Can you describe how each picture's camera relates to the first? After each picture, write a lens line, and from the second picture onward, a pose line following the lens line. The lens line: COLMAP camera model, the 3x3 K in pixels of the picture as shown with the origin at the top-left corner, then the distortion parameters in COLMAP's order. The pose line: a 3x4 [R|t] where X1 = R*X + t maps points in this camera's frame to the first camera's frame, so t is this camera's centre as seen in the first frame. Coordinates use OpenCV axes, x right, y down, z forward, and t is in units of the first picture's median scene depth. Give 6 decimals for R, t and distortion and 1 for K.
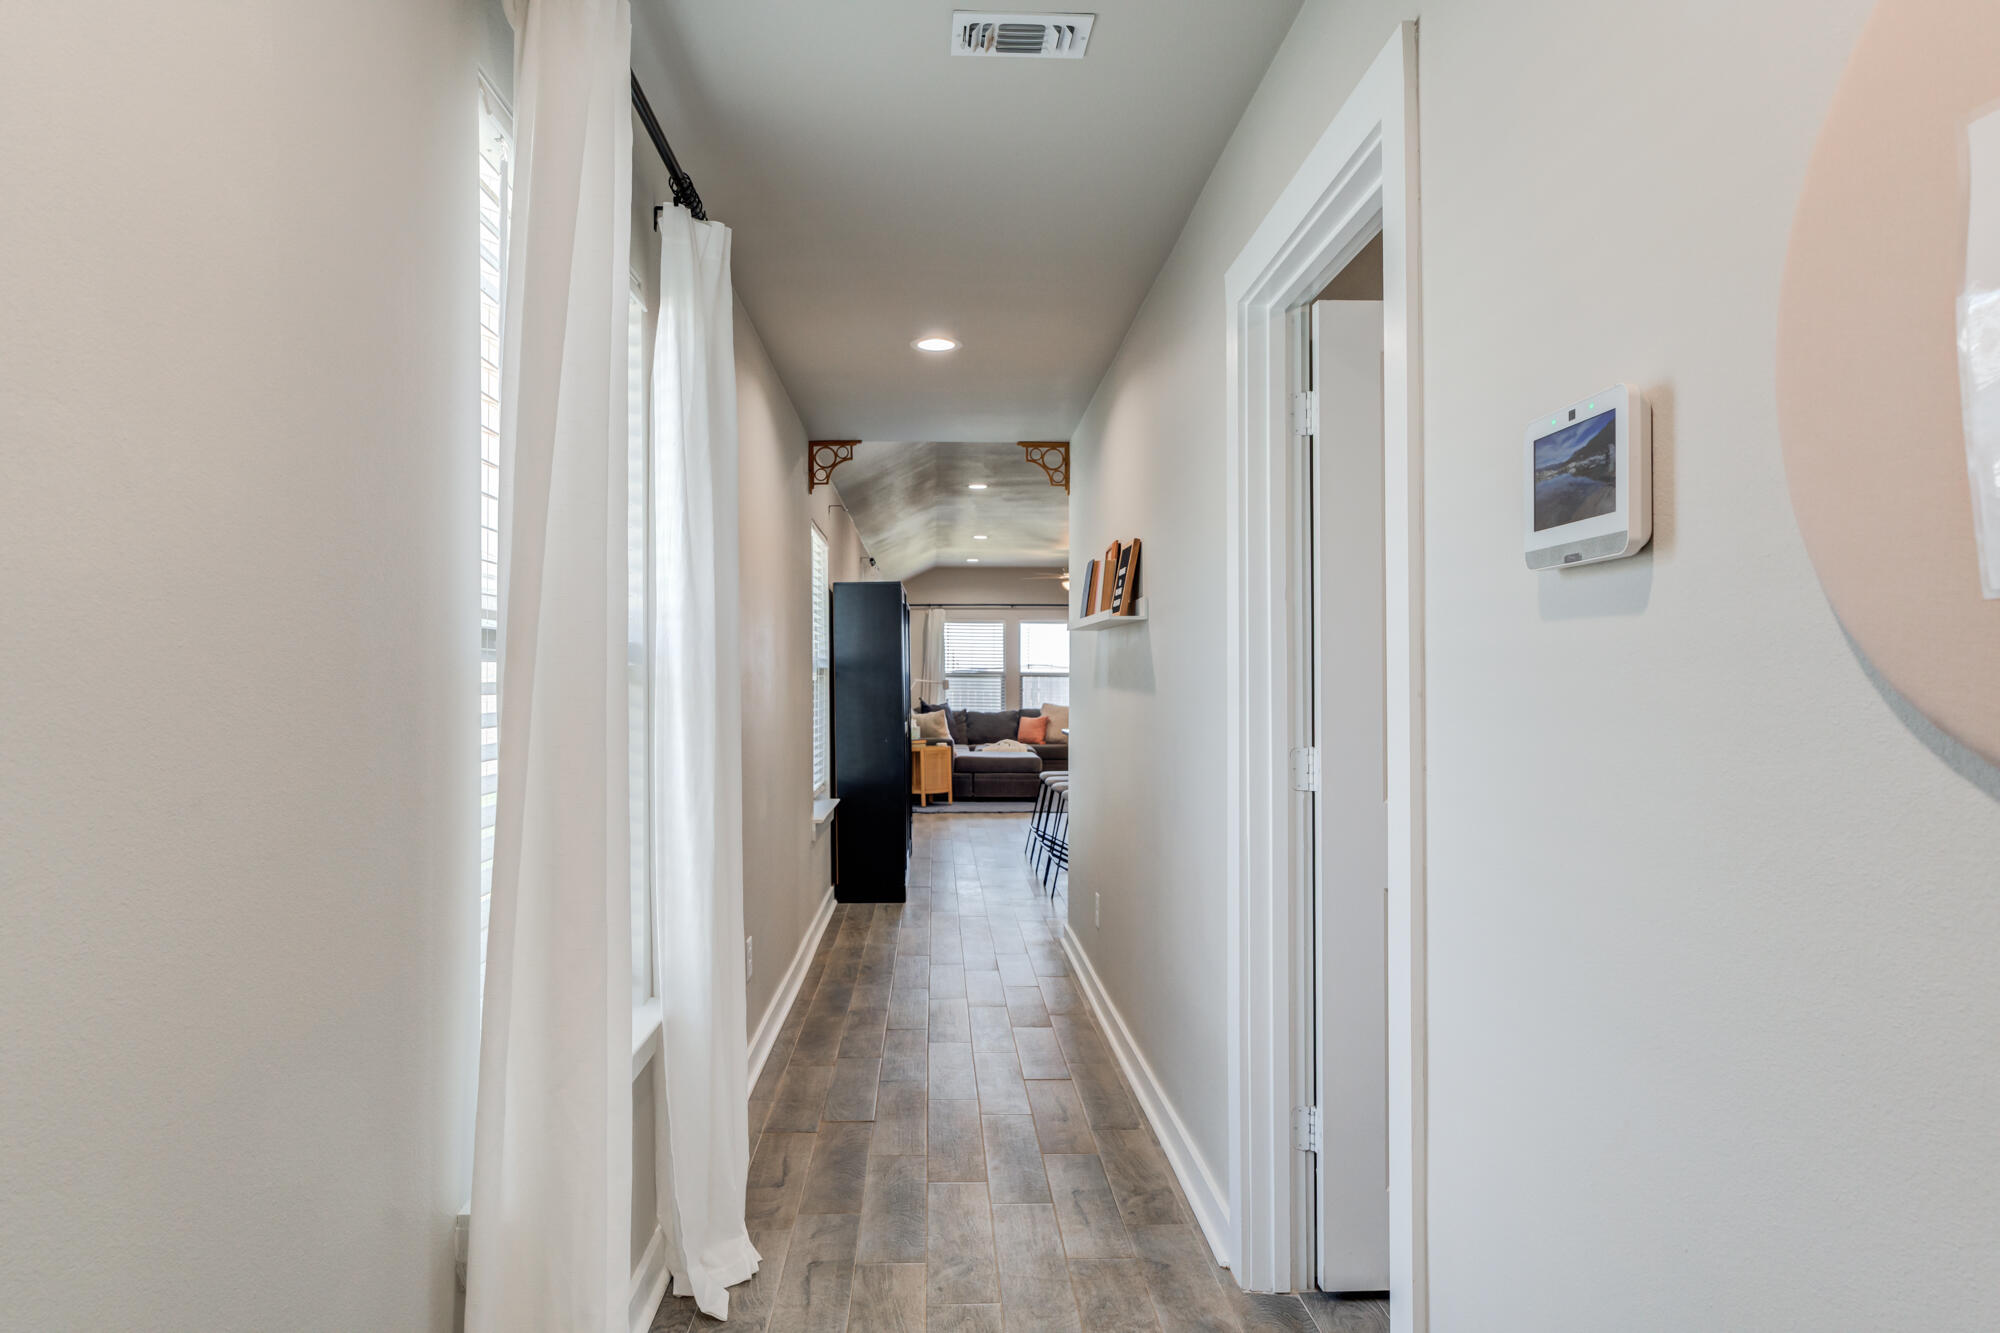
lens RADIAL K [[1239.3, 0, 1000.0], [0, 1239.3, 666.5], [0, 0, 1]] dist [0.000041, -0.000009]
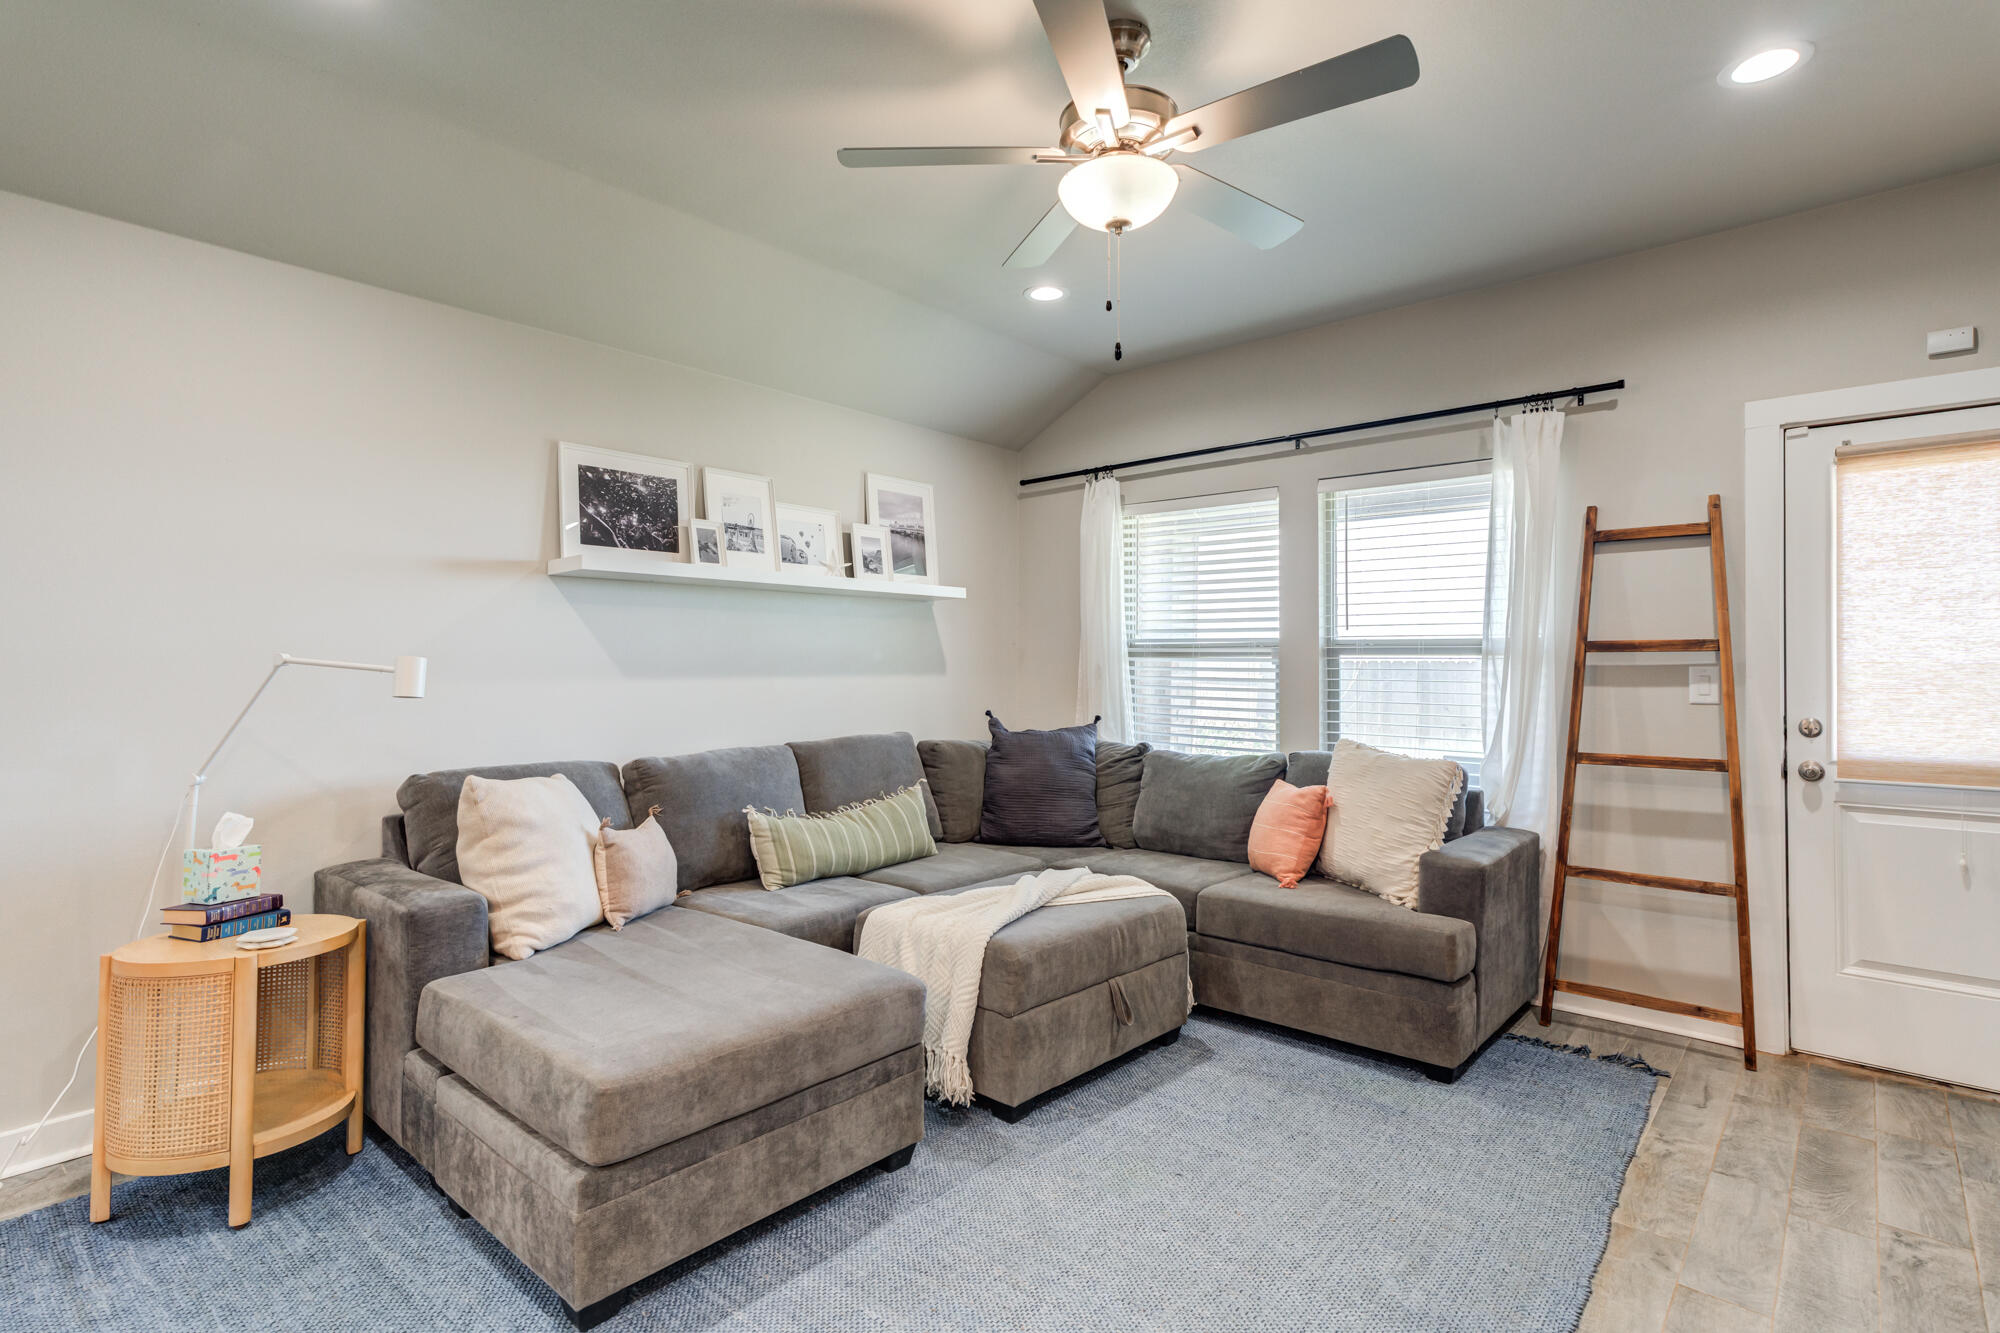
lens RADIAL K [[991.6, 0, 996.0], [0, 991.6, 656.7], [0, 0, 1]] dist [0.000449, 0.012343]
pose [[0.710635, -0.009509, -0.703496, 0.141828], [0.008015, 0.999953, -0.005421, 0.010053], [0.703515, -0.001786, 0.710678, 0.760691]]
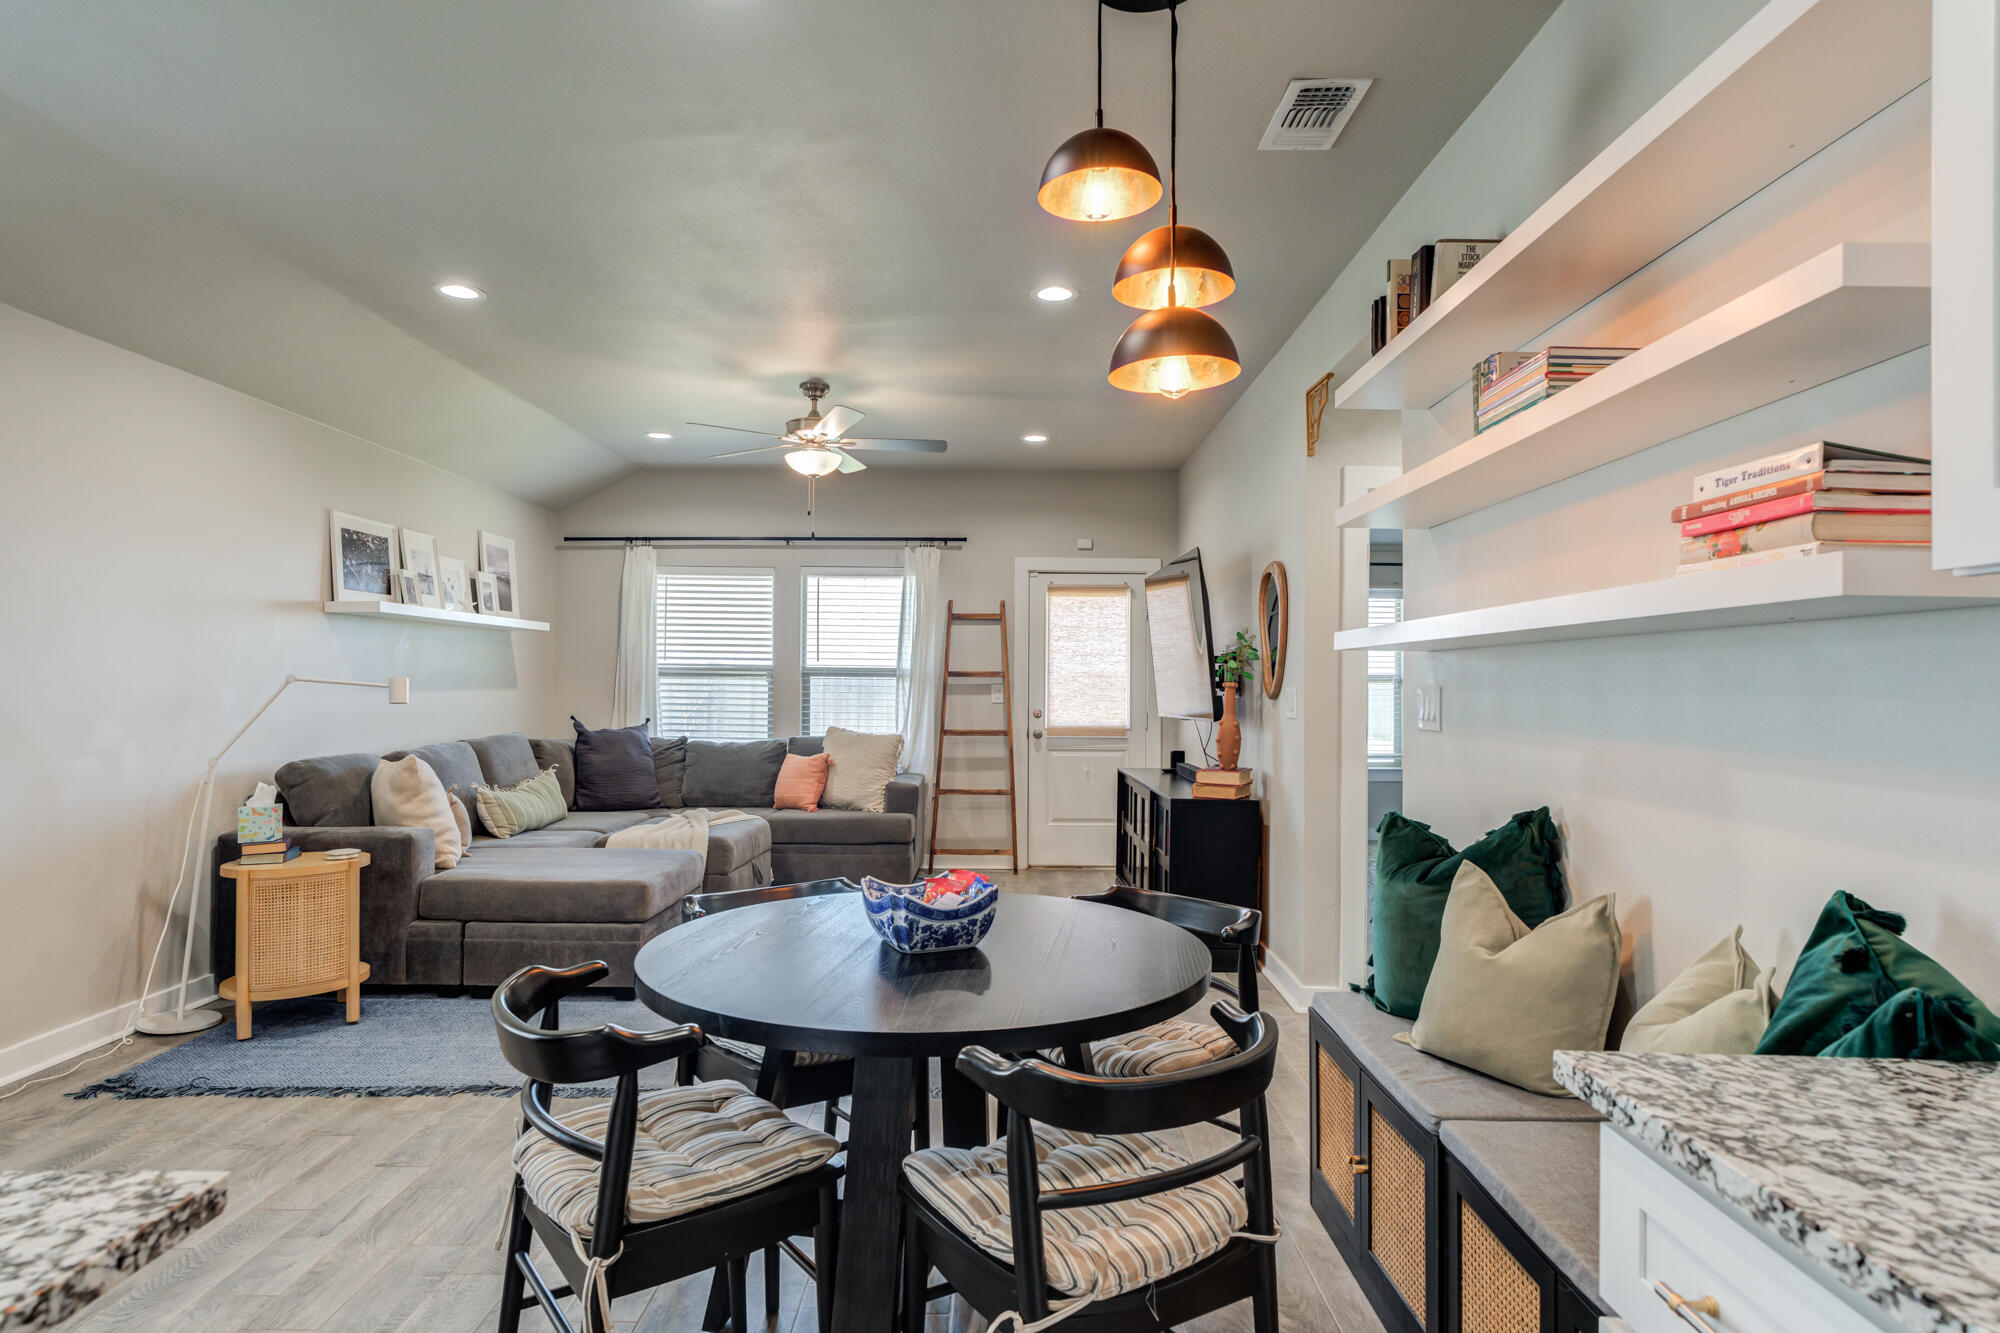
lens RADIAL K [[1116.5, 0, 1000.0], [0, 1116.5, 666.5], [0, 0, 1]] dist [0.001032, 0.000320]
pose [[0.997695, 0.001382, -0.067851, 0.133509], [-0.001769, 0.999983, -0.005643, 0.007137], [0.067842, 0.005750, 0.997680, 0.540805]]
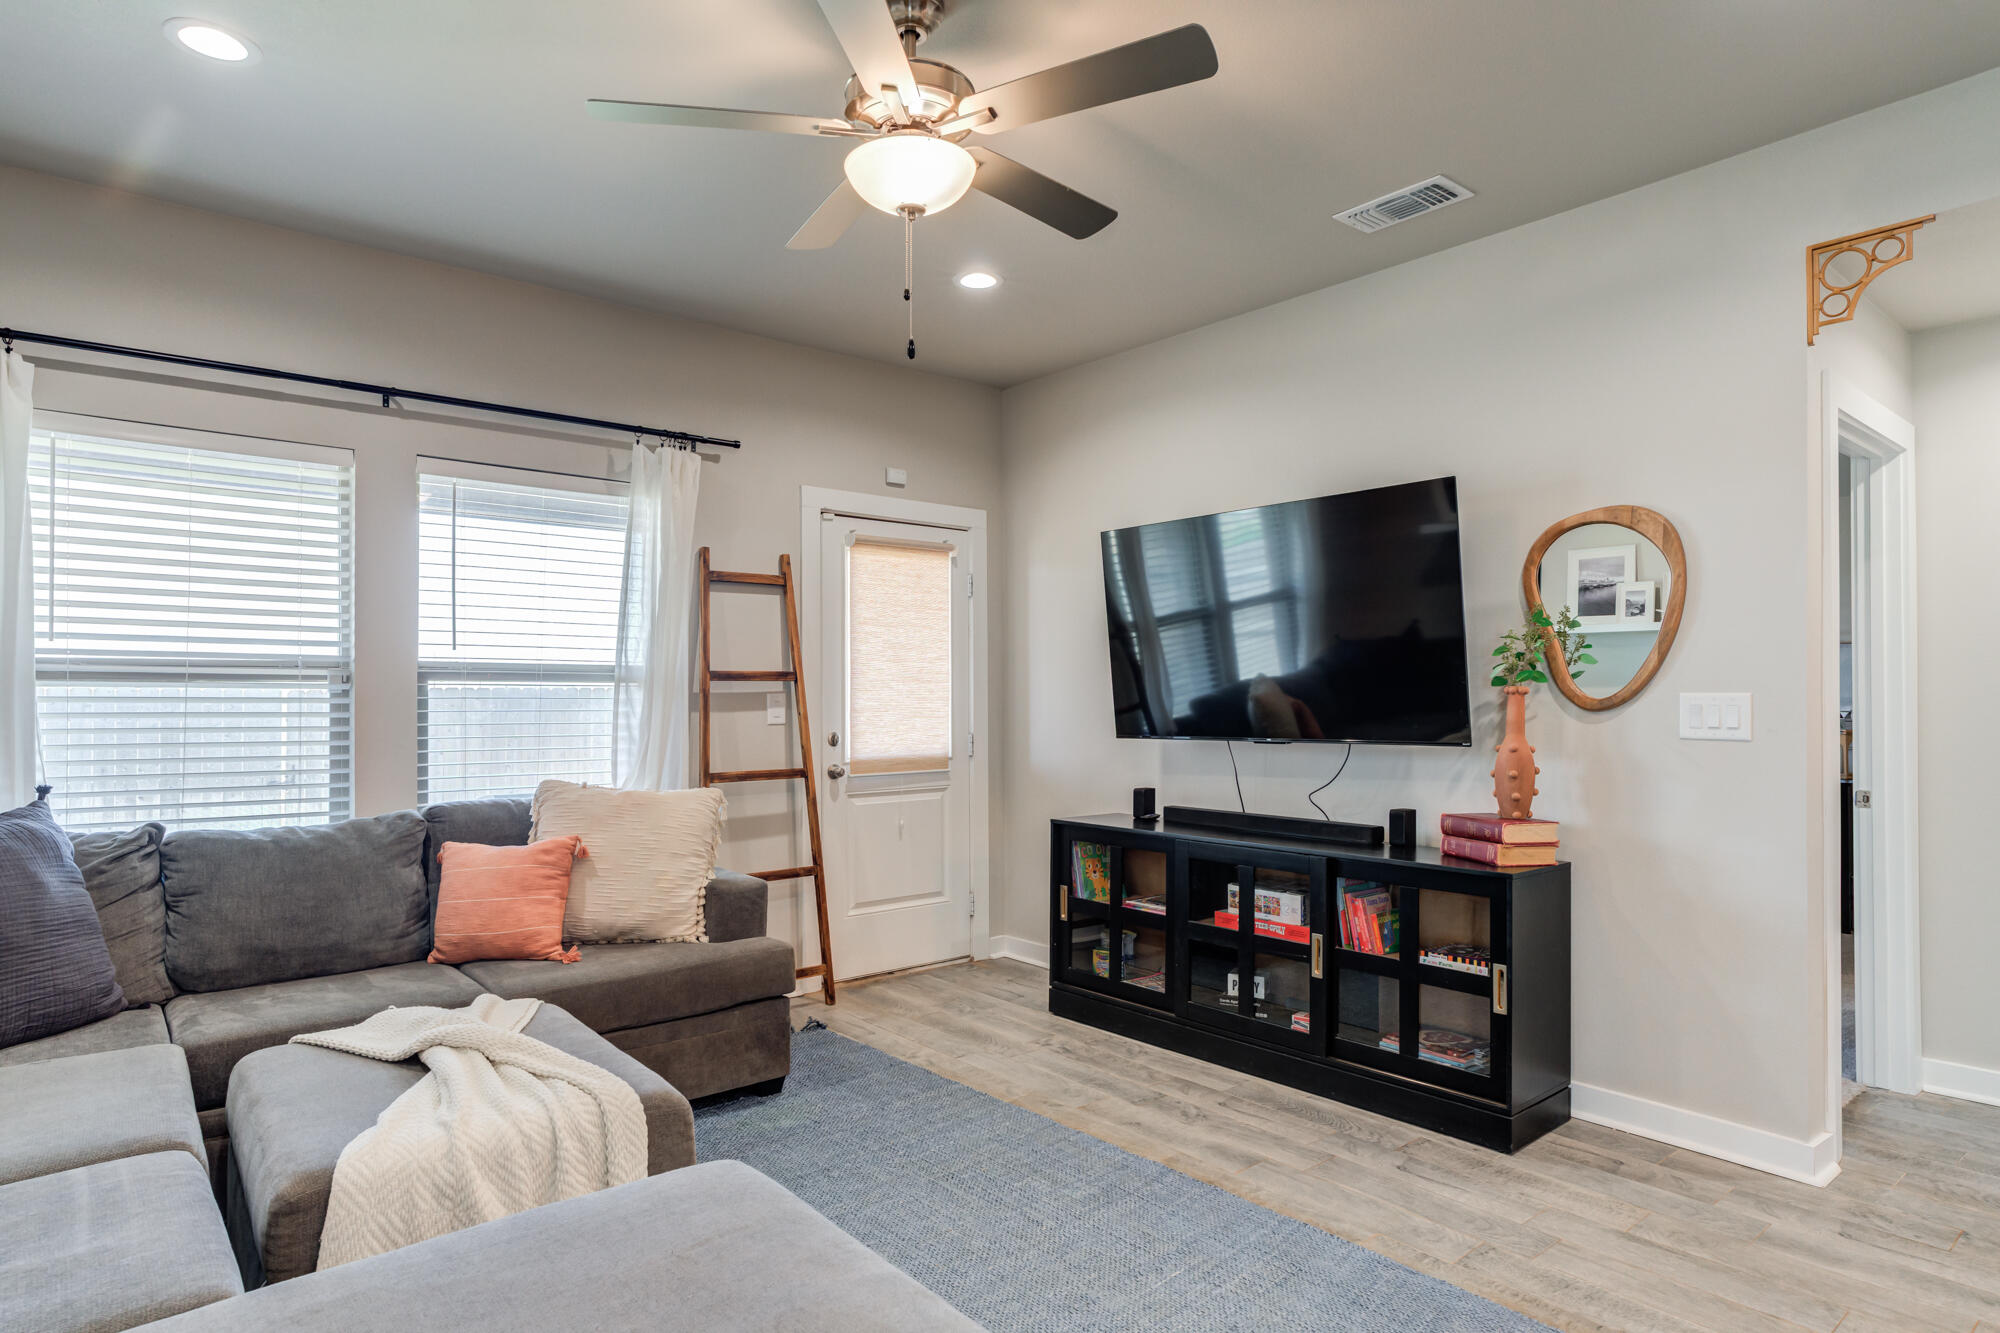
lens RADIAL K [[1123.3, 0, 996.7], [0, 1123.3, 679.0], [0, 0, 1]] dist [0.000037, 0.001304]
pose [[0.802134, 0.002481, 0.597139, -0.027040], [-0.001665, 0.999997, -0.001917, 0.008885], [-0.597142, 0.000544, 0.802135, 0.750019]]
